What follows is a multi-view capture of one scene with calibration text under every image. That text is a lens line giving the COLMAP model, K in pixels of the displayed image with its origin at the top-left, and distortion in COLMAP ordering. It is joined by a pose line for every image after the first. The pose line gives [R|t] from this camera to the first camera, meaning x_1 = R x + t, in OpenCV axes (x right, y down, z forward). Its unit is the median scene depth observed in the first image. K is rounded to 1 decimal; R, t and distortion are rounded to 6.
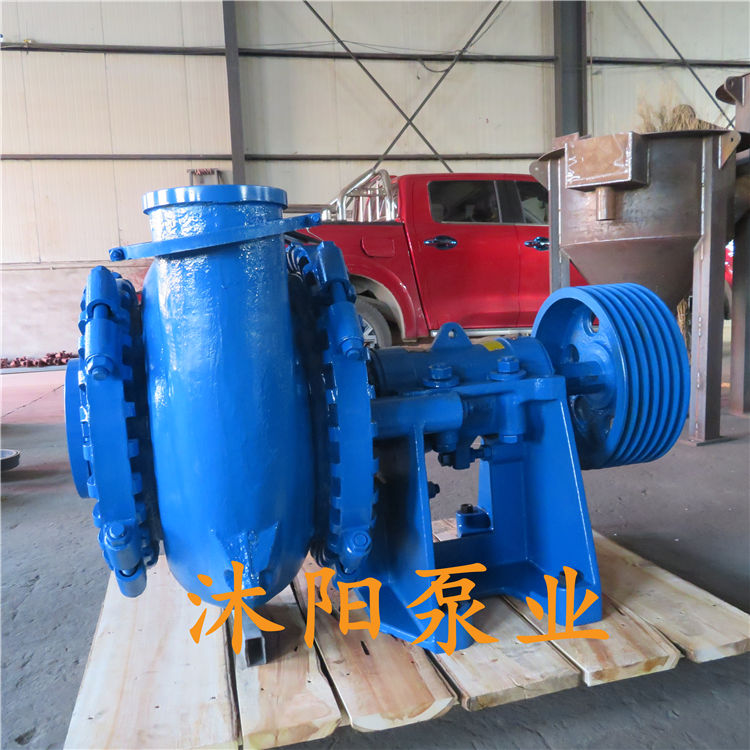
lens RADIAL K [[707.6, 0, 369.8], [0, 707.6, 369.6], [0, 0, 1]] dist [0.007149, -0.017397]
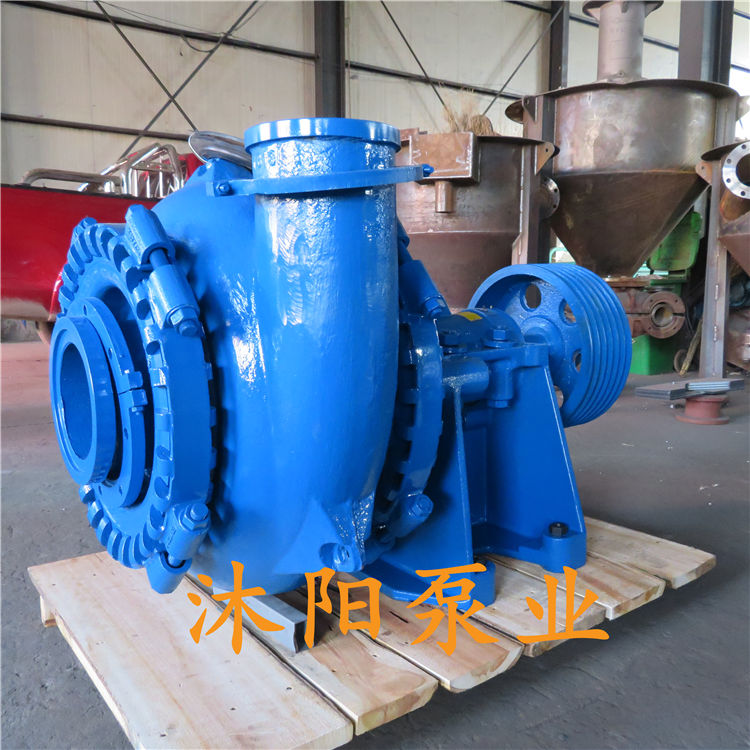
lens RADIAL K [[707.6, 0, 369.8], [0, 707.6, 369.6], [0, 0, 1]] dist [0.007149, -0.017397]
pose [[0.927091, -0.004938, 0.374805, -0.176385], [0.001577, 0.999956, 0.009275, 0.017246], [-0.374834, -0.008007, 0.927057, 0.045562]]
